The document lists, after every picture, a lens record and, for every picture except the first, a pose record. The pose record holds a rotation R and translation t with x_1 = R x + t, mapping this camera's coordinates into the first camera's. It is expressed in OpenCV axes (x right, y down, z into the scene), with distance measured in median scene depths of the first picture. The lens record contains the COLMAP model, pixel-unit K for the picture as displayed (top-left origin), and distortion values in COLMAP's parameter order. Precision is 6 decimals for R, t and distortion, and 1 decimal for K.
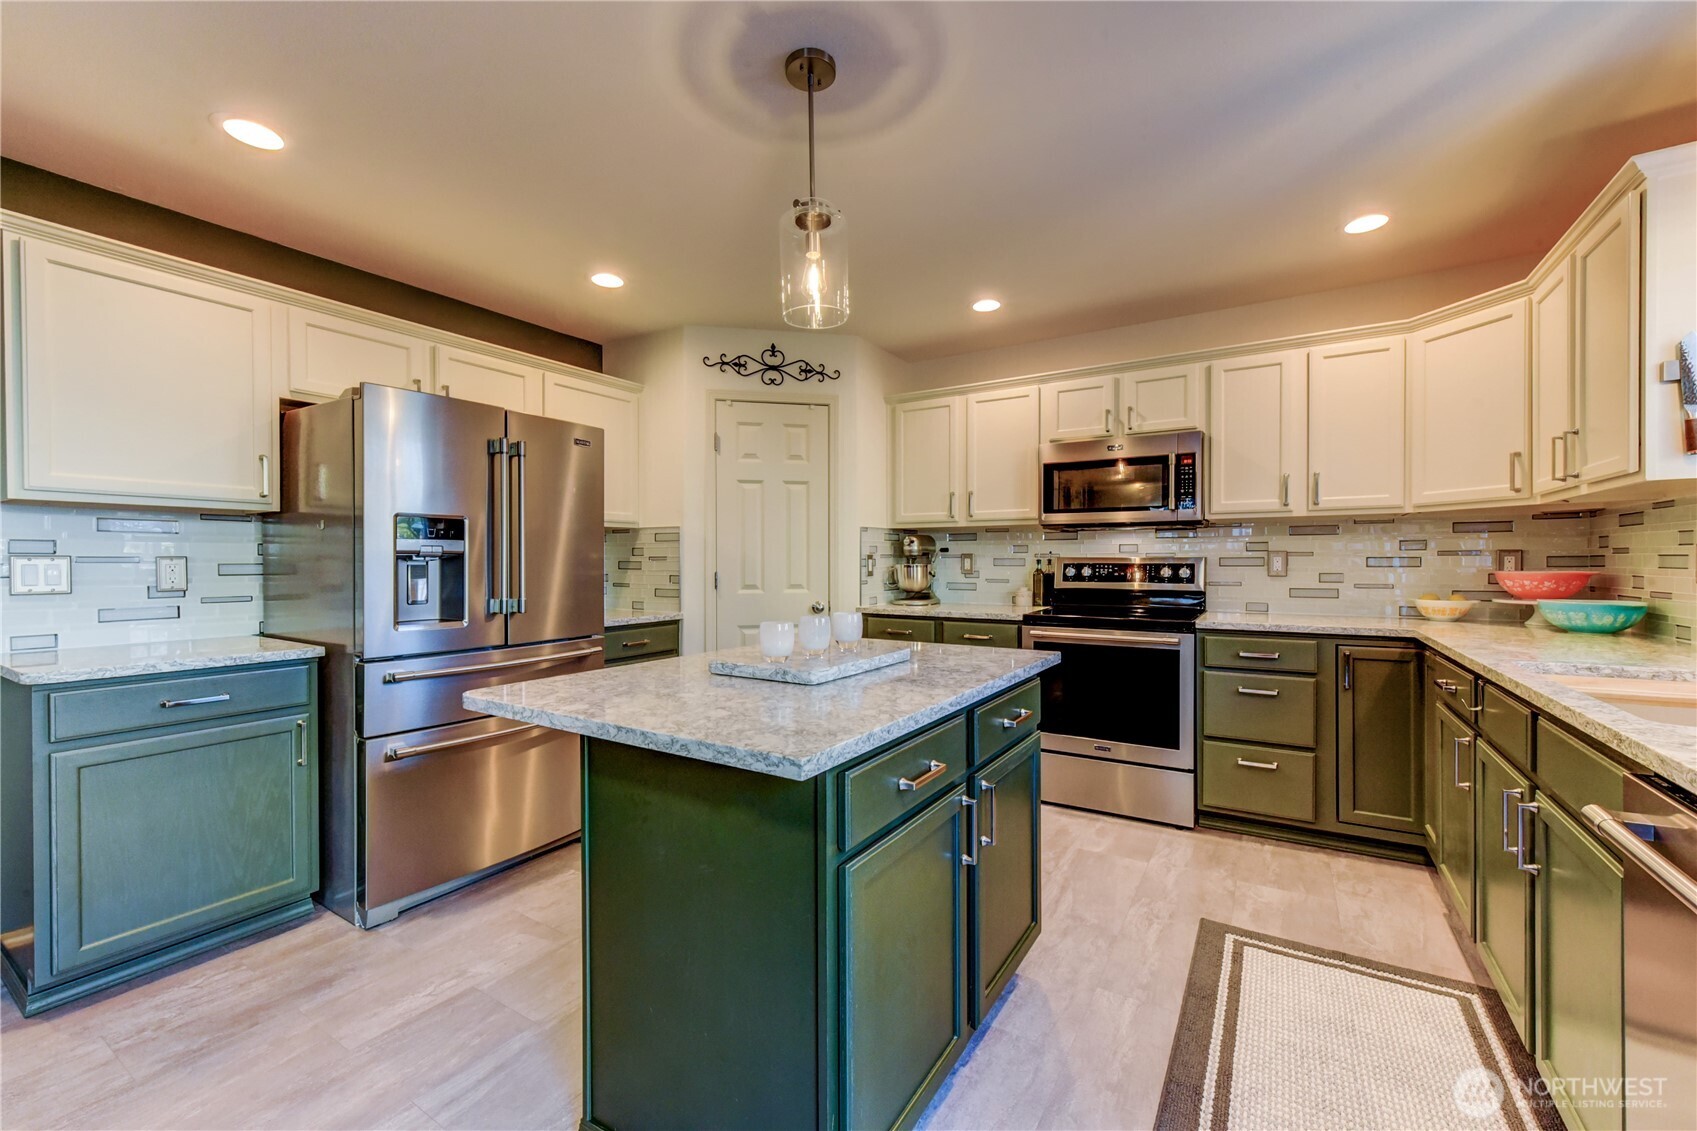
lens RADIAL K [[682.9, 0, 855.7], [0, 682.9, 568.6], [0, 0, 1]] dist [0.003377, 0.000060]
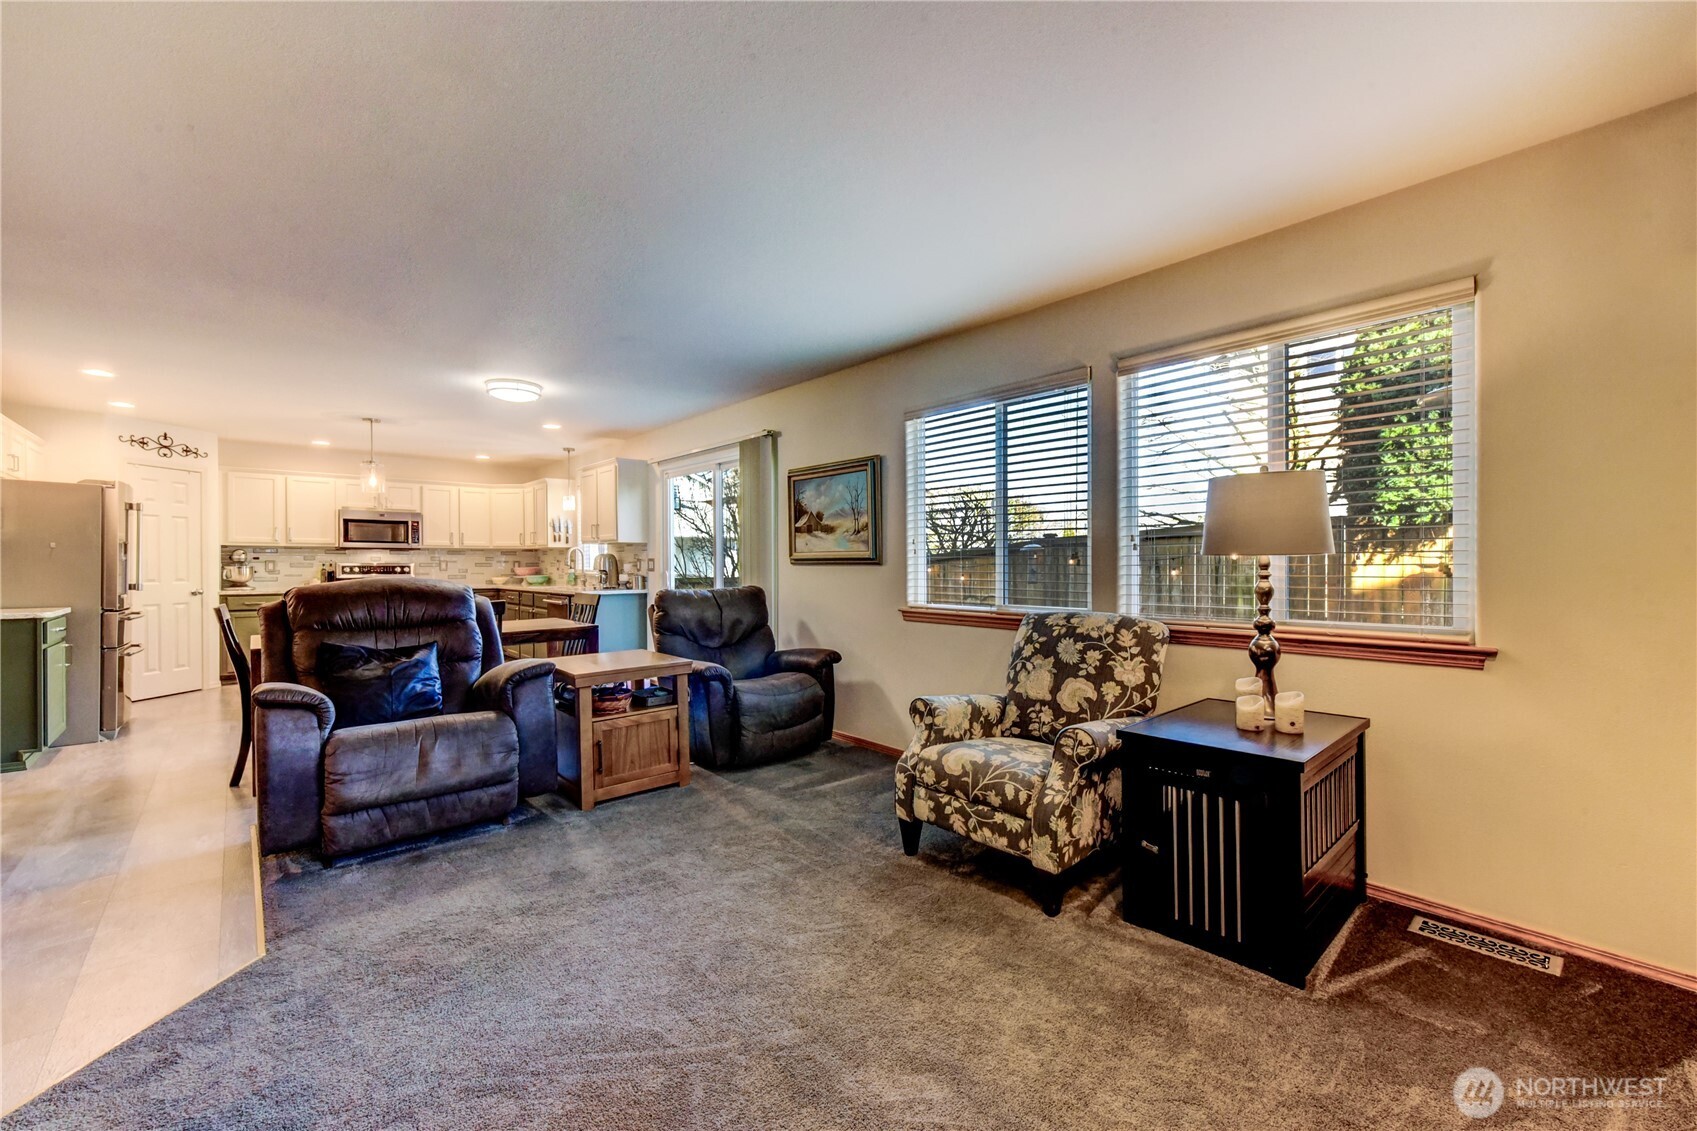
lens RADIAL K [[682.9, 0, 855.2], [0, 682.9, 565.1], [0, 0, 1]] dist [0.003377, 0.000060]
pose [[0.283444, -0.000798, 0.958989, -1.324262], [0.009718, 0.999951, -0.002040, 0.010434], [-0.958940, 0.009898, 0.283437, -1.132966]]
